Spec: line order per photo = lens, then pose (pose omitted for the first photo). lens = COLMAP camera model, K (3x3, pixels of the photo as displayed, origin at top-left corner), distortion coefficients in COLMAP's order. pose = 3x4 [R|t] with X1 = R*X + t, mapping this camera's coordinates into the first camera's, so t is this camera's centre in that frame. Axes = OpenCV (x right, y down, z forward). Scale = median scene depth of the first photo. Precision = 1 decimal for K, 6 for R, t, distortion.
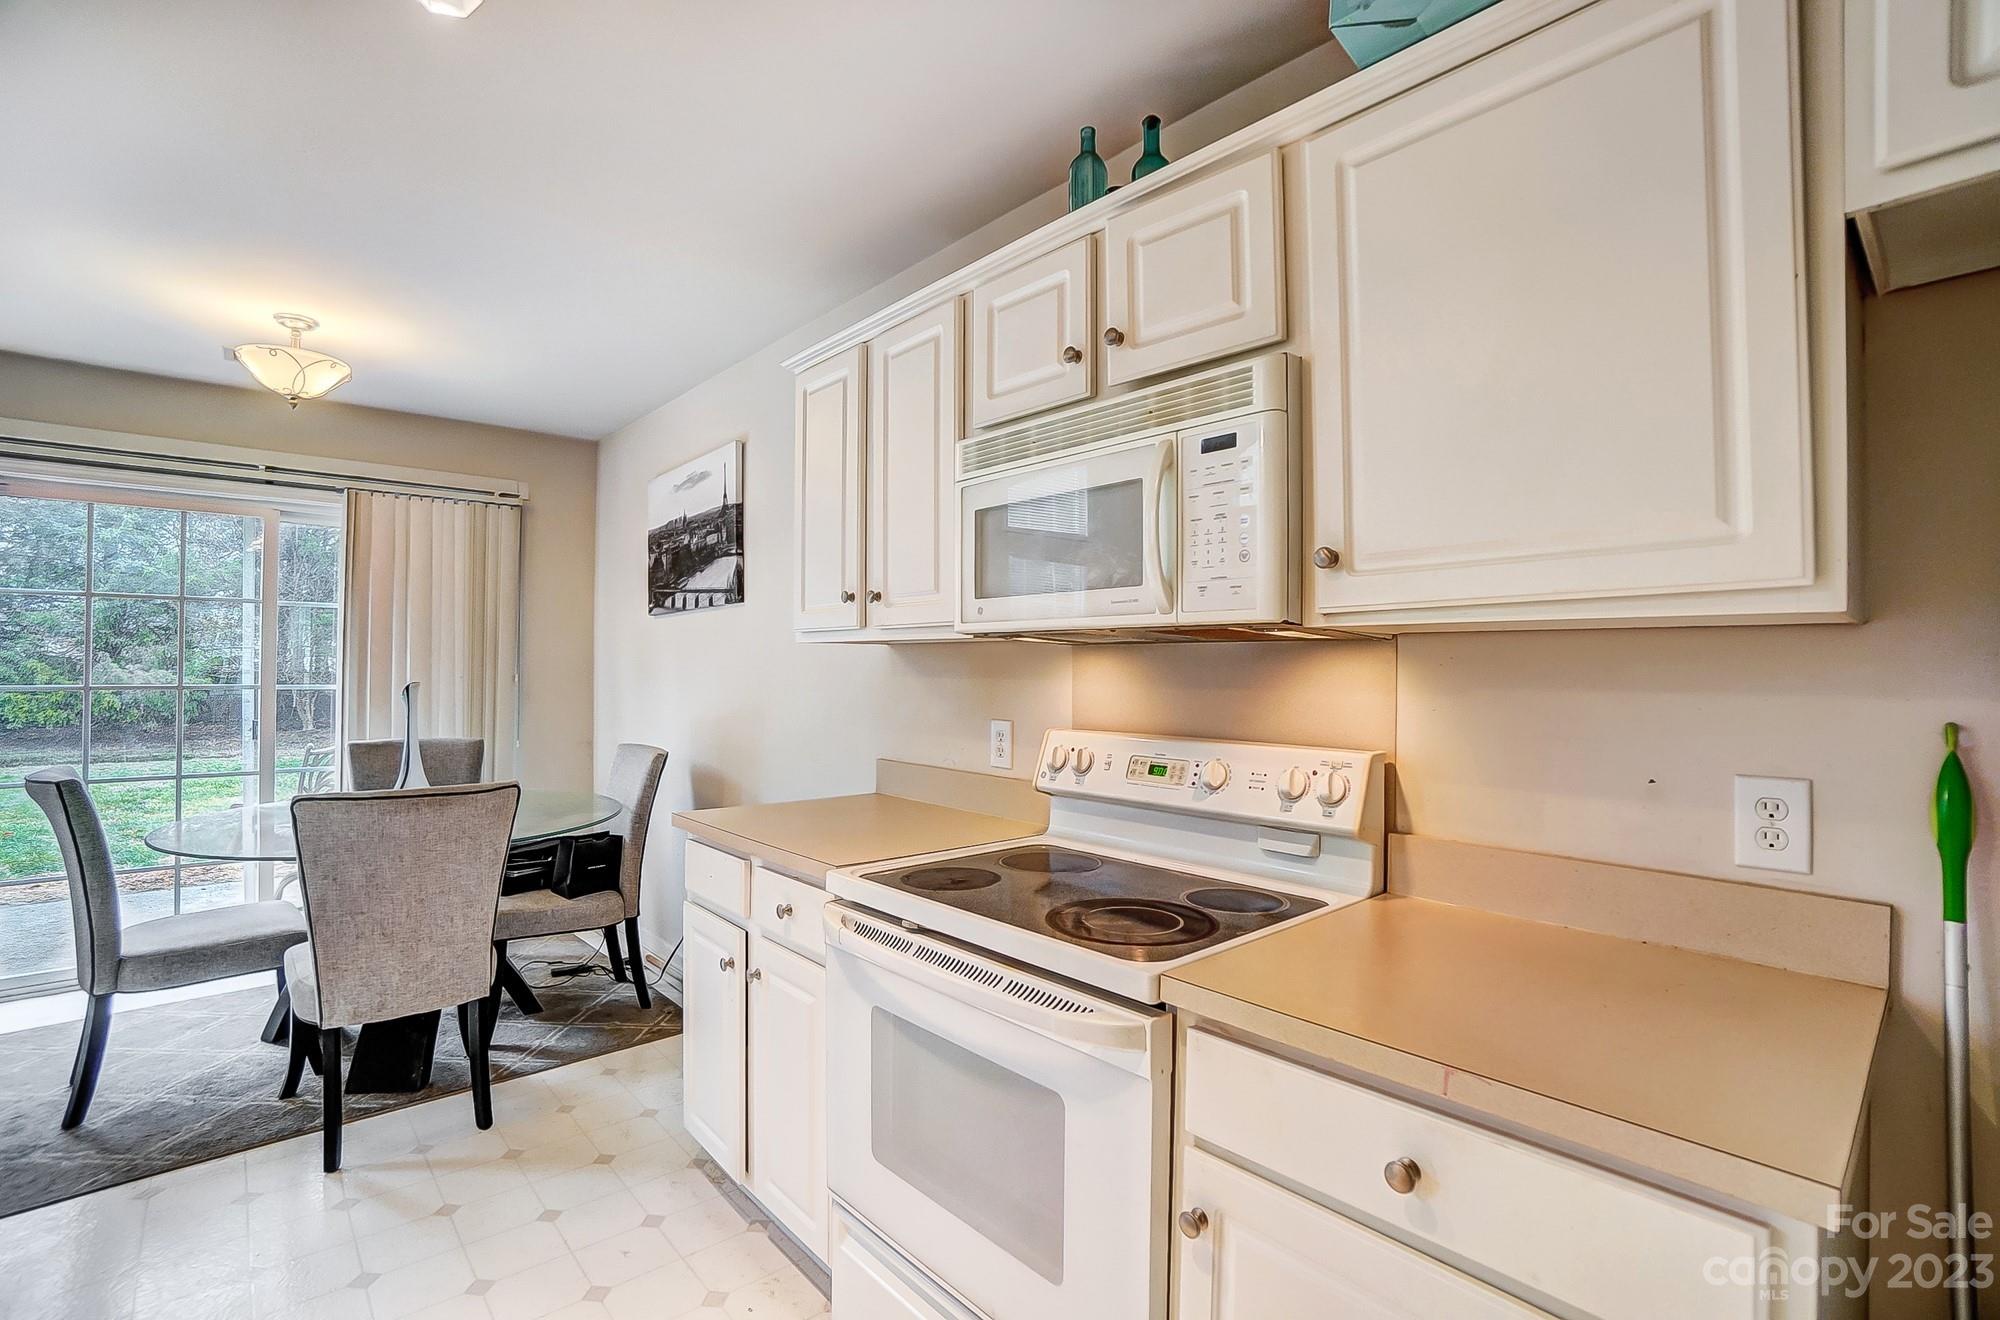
lens RADIAL K [[882.2, 0, 1000.5], [0, 882.2, 660.9], [0, 0, 1]] dist [-0.033890, -0.000032]
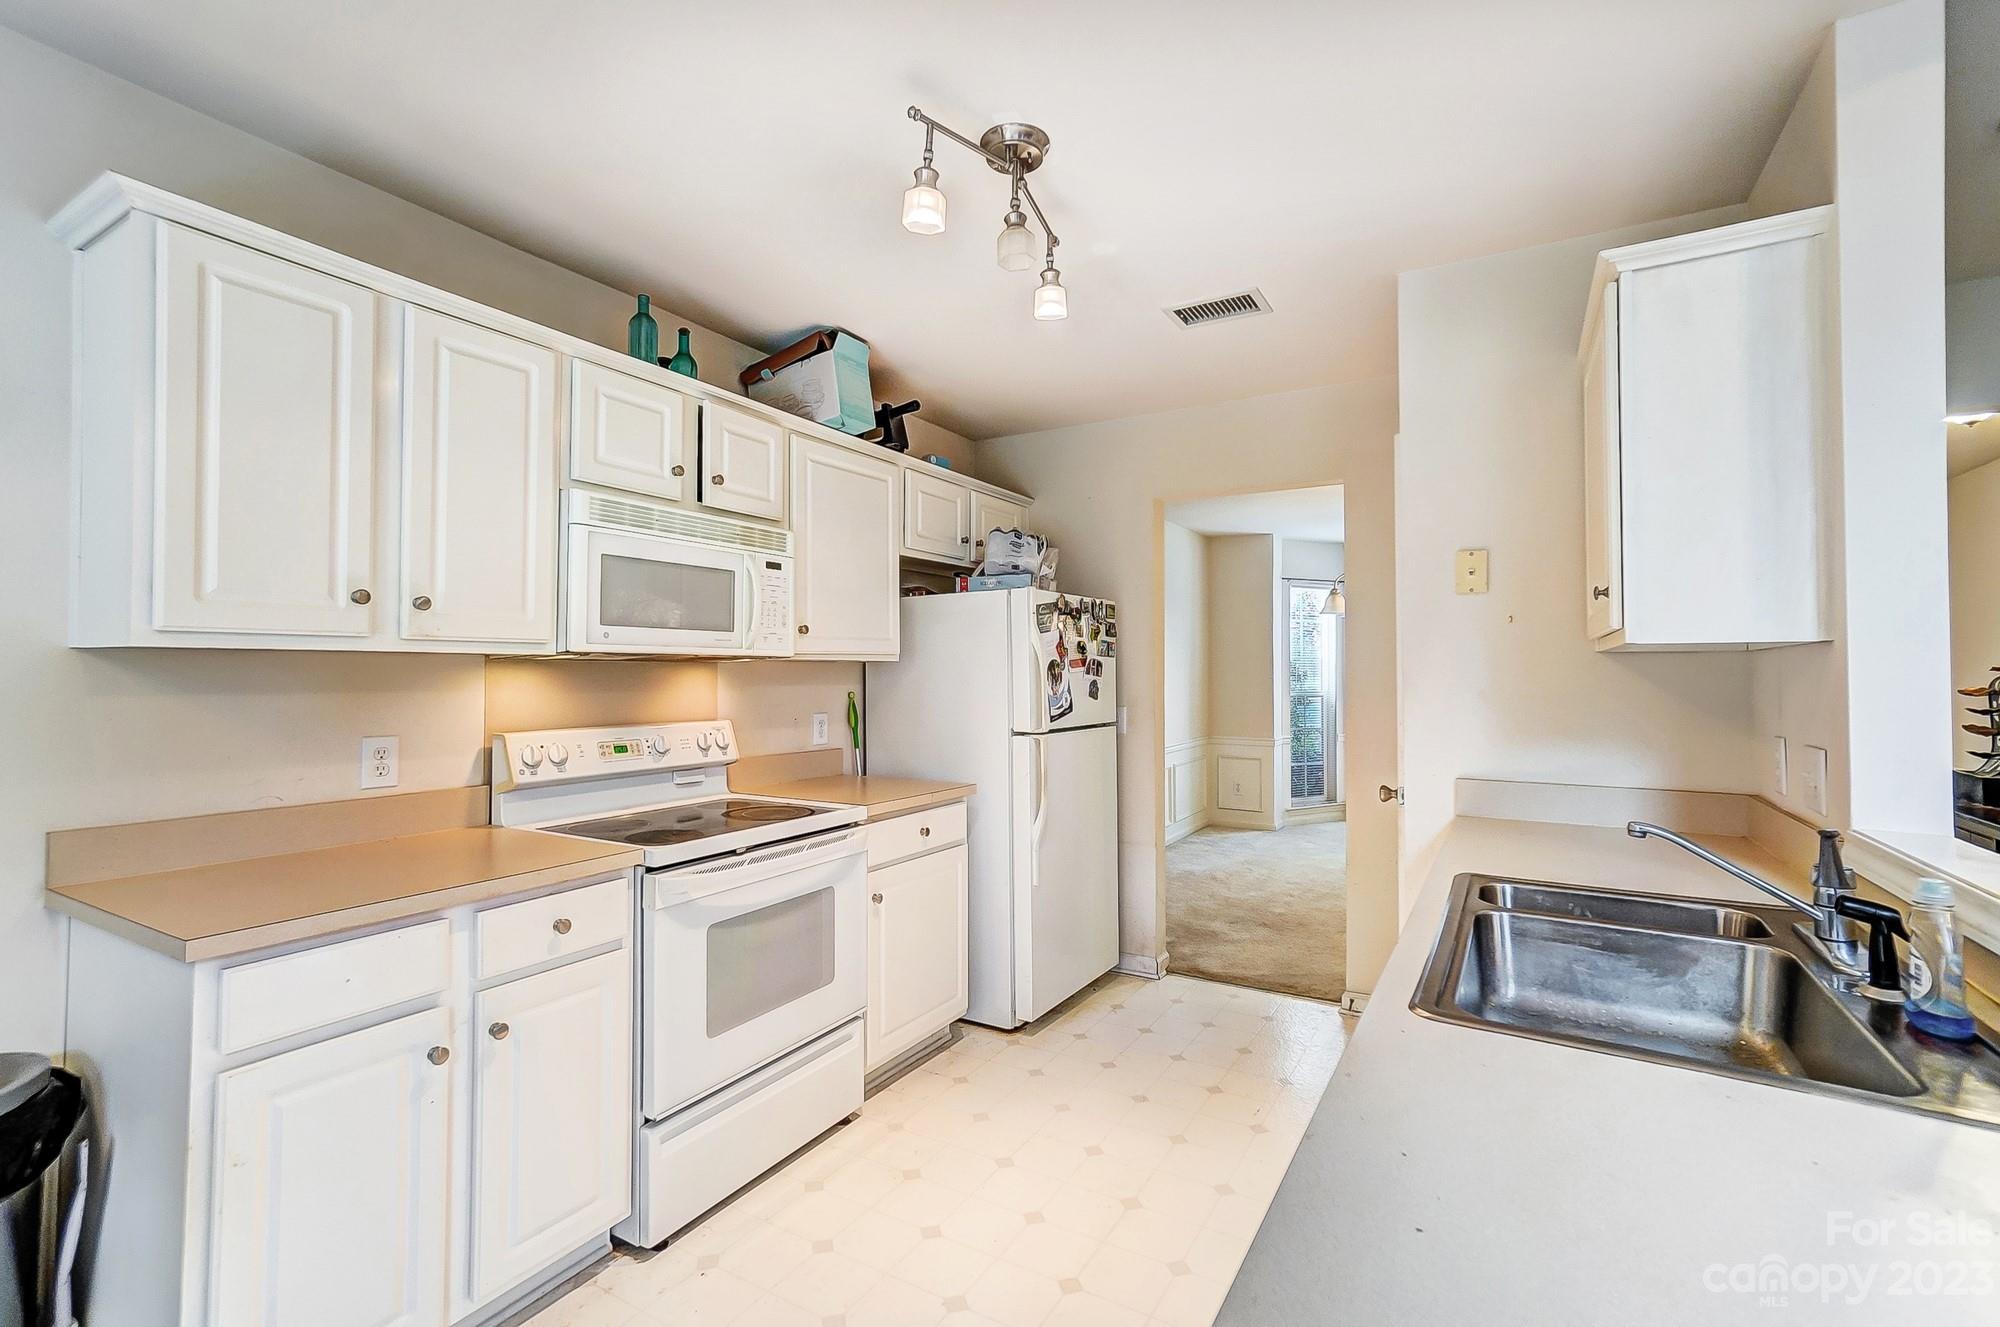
lens RADIAL K [[882.2, 0, 1001.5], [0, 882.2, 656.4], [0, 0, 1]] dist [-0.033890, -0.000032]
pose [[-0.293213, 0.006029, 0.956028, -1.555330], [-0.012692, 0.999867, -0.010198, -0.023927], [-0.955963, -0.015124, -0.293098, 0.933458]]
